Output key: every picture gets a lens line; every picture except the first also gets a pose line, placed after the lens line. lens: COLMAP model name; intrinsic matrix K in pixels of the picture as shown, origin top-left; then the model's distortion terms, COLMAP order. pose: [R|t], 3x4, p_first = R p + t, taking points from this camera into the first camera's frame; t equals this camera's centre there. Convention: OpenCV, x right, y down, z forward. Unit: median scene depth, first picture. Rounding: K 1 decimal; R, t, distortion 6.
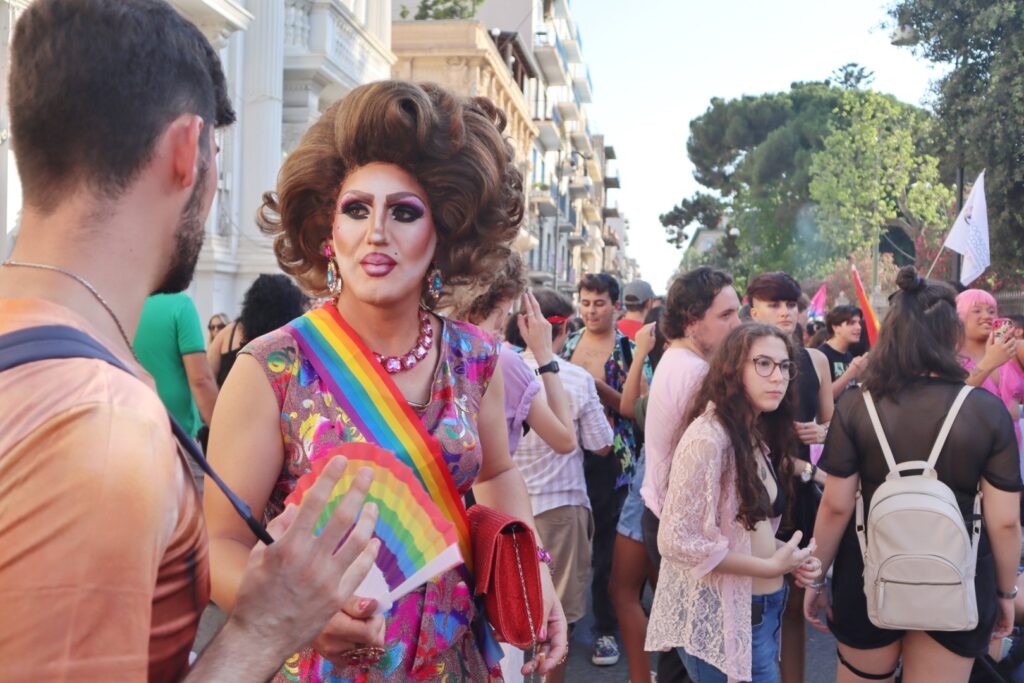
lens RADIAL K [[938.3, 0, 512.0], [0, 938.3, 341.5], [0, 0, 1]] dist [-0.002314, -0.001243]
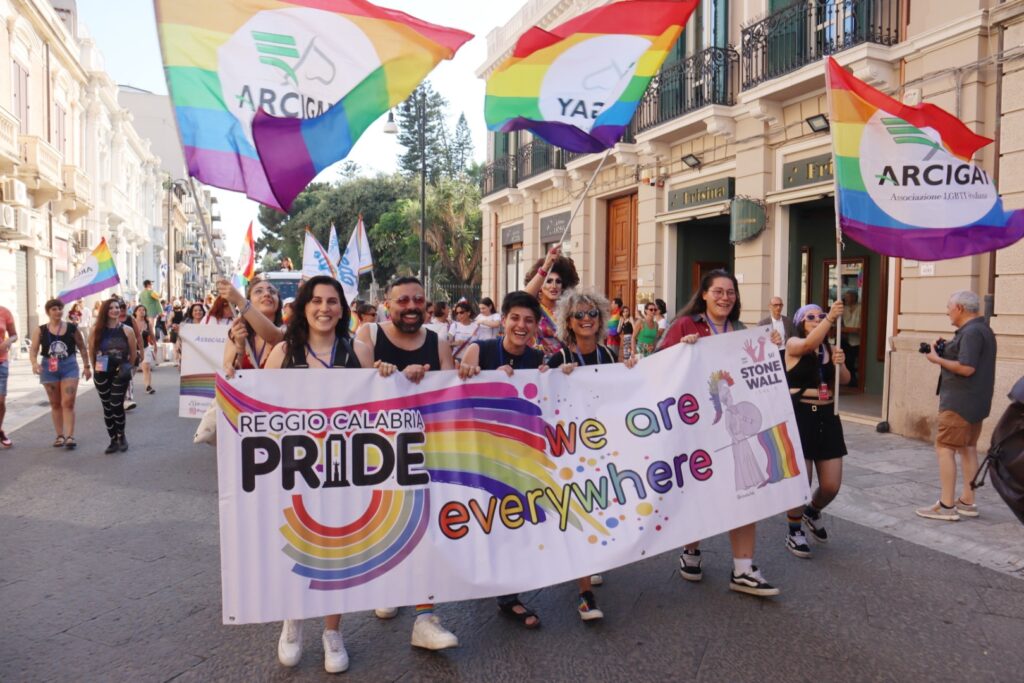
lens RADIAL K [[718.4, 0, 520.2], [0, 718.4, 344.4], [0, 0, 1]] dist [-0.120012, 0.079010]
pose [[0.867917, -0.047377, 0.494445, -0.076250], [0.026171, 0.998420, 0.049728, 0.008366], [-0.496020, -0.030219, 0.867785, -0.526702]]
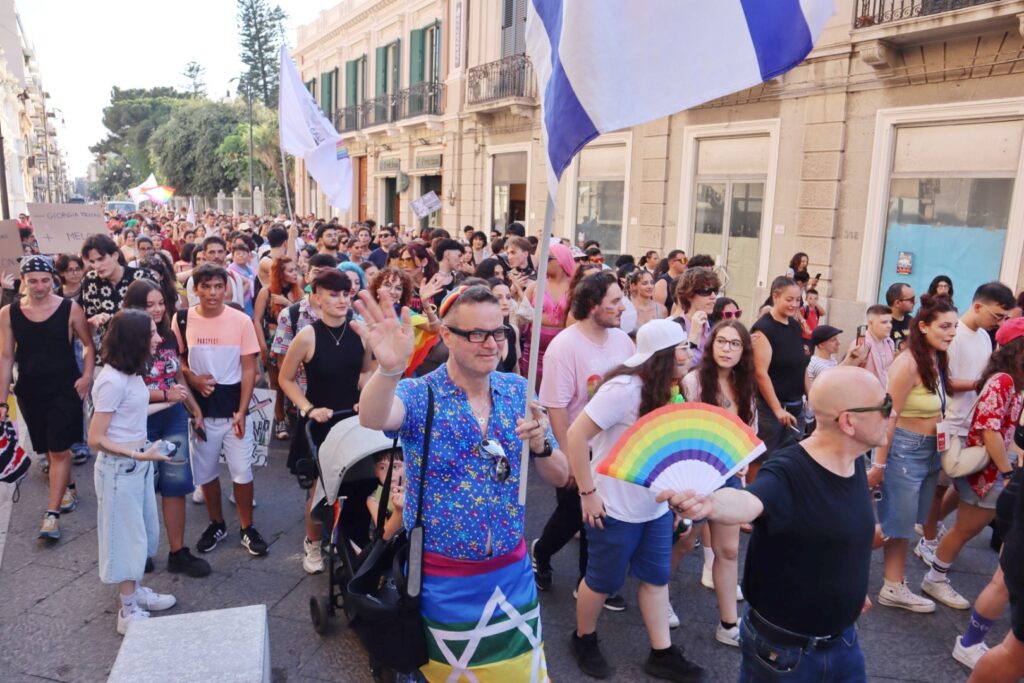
lens RADIAL K [[718.4, 0, 520.2], [0, 718.4, 344.4], [0, 0, 1]] dist [-0.120012, 0.079010]
pose [[0.757063, -0.125261, 0.641221, -0.136532], [0.003549, 0.982223, 0.187685, 0.002082], [-0.653332, -0.139814, 0.744049, -0.714605]]
